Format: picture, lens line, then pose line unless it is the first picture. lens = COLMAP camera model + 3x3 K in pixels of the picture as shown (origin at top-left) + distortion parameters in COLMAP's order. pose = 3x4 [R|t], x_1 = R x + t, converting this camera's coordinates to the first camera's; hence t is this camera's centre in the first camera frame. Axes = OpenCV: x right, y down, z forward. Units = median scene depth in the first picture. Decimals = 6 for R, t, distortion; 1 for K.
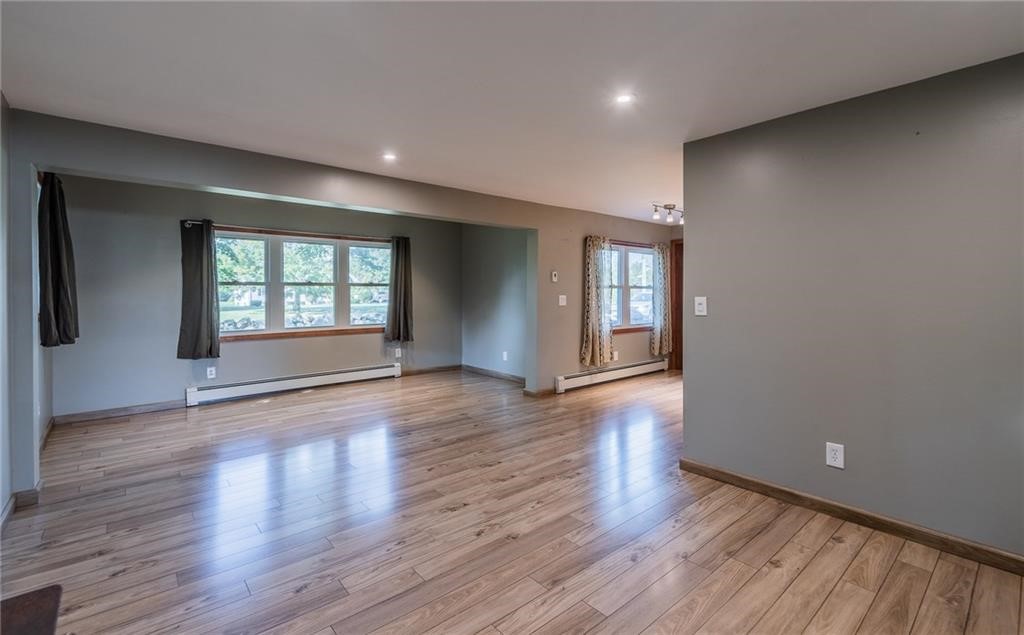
lens RADIAL K [[455.0, 0, 509.4], [0, 455.0, 286.2], [0, 0, 1]] dist [-0.002051, -0.000311]
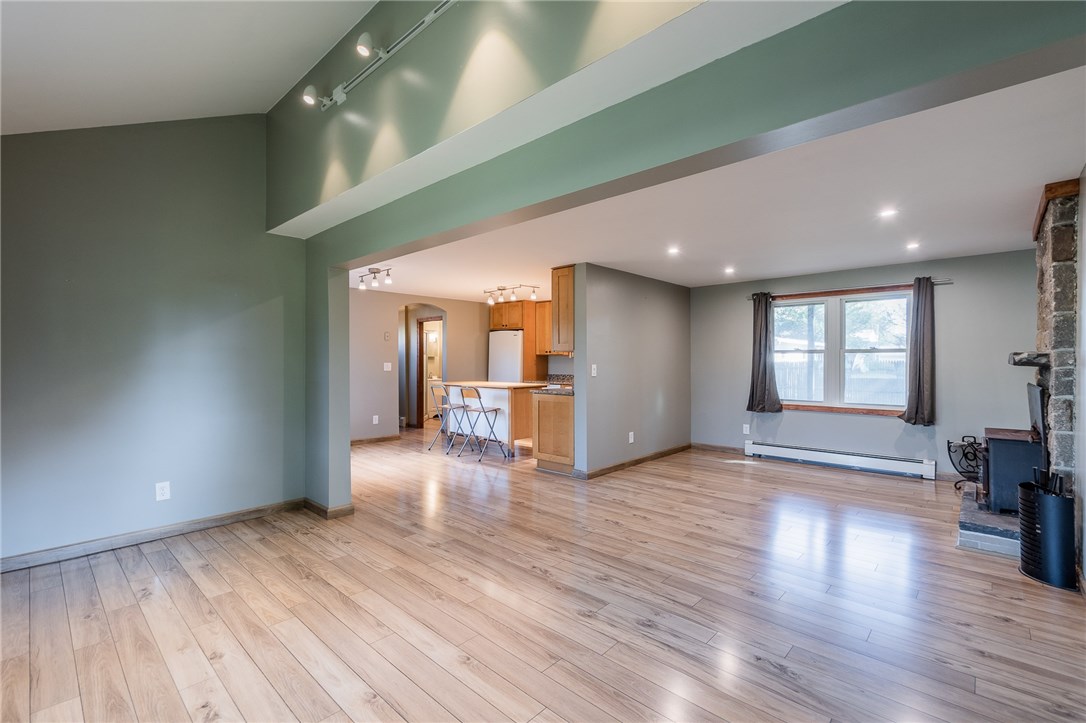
lens RADIAL K [[480.5, 0, 543.0], [0, 480.5, 361.5], [0, 0, 1]] dist [0.002548, 0.000777]
pose [[-0.117168, -0.002500, 0.993109, -0.706871], [-0.015938, 0.999873, 0.000637, 0.008141], [-0.992984, -0.015754, -0.117193, 0.803288]]
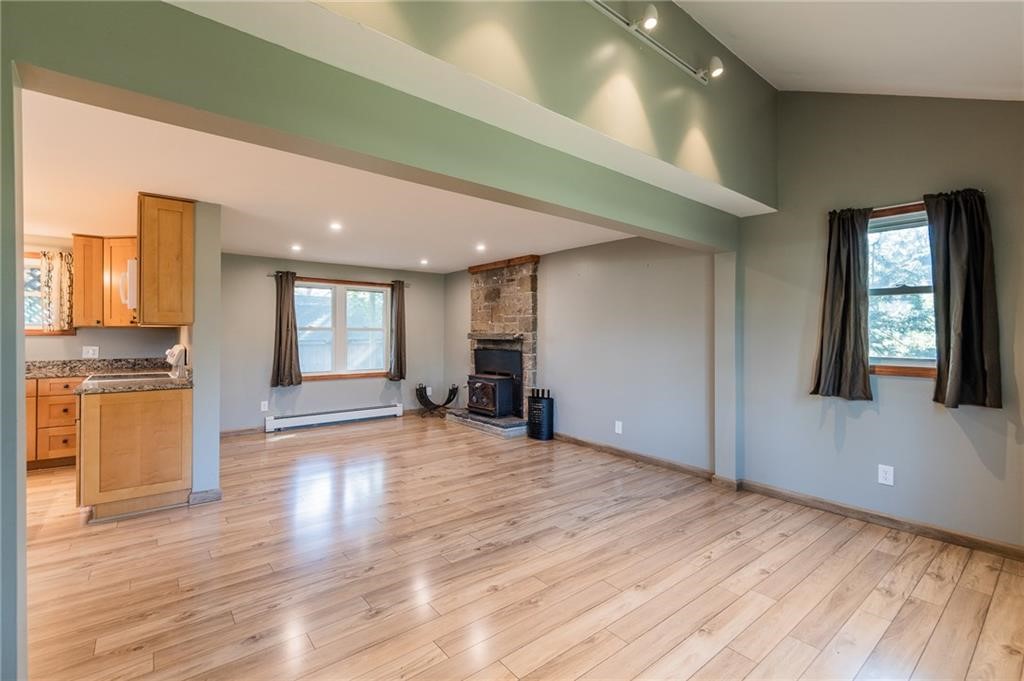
lens RADIAL K [[453.2, 0, 508.5], [0, 453.2, 334.0], [0, 0, 1]] dist [0.002218, -0.000243]
pose [[-0.999510, -0.003162, 0.031128, -0.212528], [-0.003787, 0.999792, -0.020022, 0.012127], [-0.031058, -0.020130, -0.999315, 1.255240]]
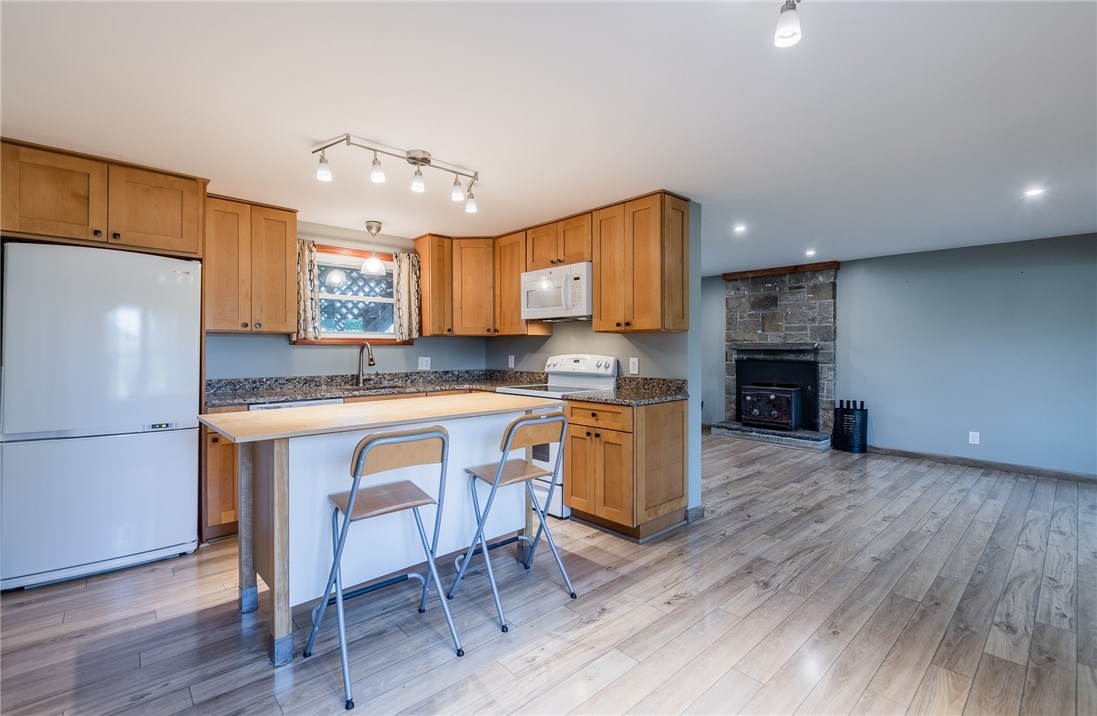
lens RADIAL K [[485.9, 0, 548.2], [0, 485.9, 349.9], [0, 0, 1]] dist [0.002767, 0.000134]
pose [[-0.999347, -0.001210, -0.036101, 0.465059], [-0.000762, 0.999922, -0.012436, 0.019679], [0.036113, -0.012400, -0.999271, 1.266789]]
